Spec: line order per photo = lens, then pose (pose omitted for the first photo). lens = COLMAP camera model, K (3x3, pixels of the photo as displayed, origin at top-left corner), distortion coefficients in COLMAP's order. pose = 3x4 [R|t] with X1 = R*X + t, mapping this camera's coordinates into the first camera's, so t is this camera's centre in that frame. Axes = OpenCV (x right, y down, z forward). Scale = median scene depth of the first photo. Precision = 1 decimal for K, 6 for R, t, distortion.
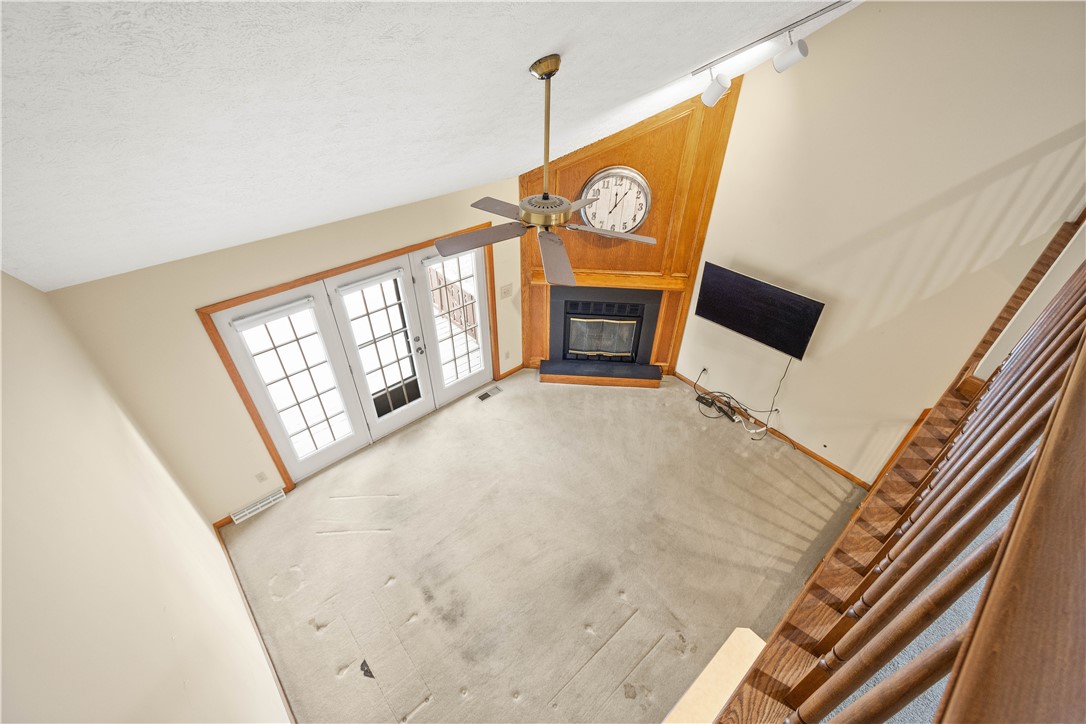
lens RADIAL K [[478.4, 0, 545.7], [0, 478.4, 365.5], [0, 0, 1]] dist [0.003217, 0.000123]
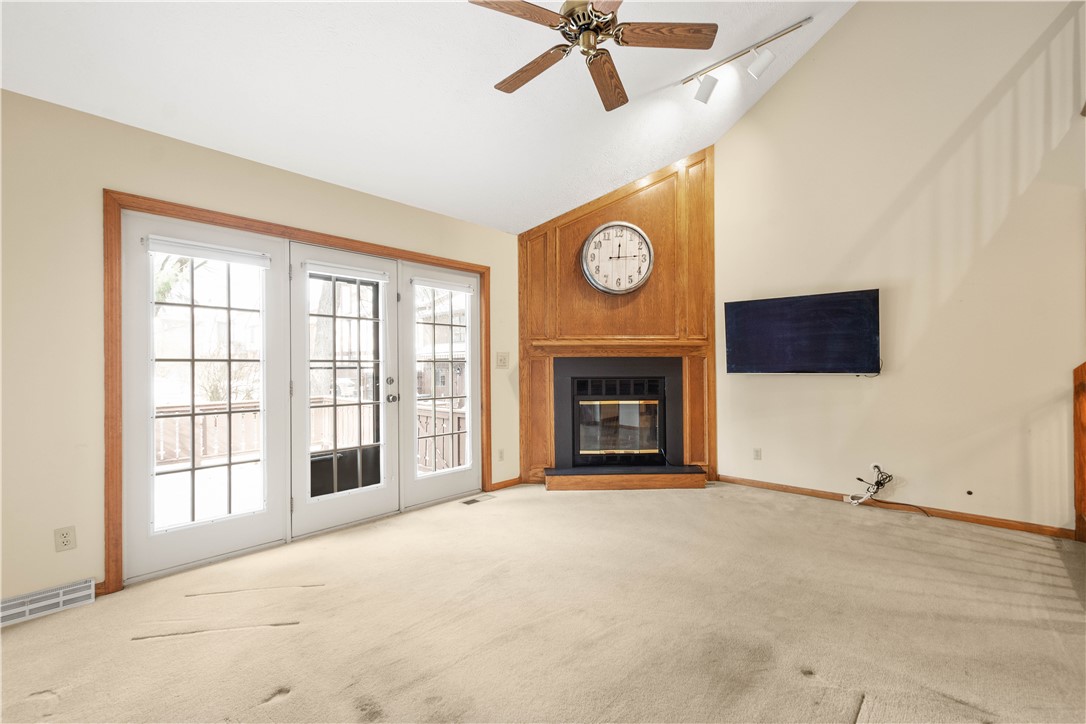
lens RADIAL K [[473.6, 0, 544.9], [0, 473.6, 363.9], [0, 0, 1]] dist [0.004132, -0.000010]
pose [[0.994220, -0.021800, 0.105121, -0.106132], [0.082658, 0.780281, -0.619944, 0.408990], [-0.068509, 0.625050, 0.777573, 0.392060]]
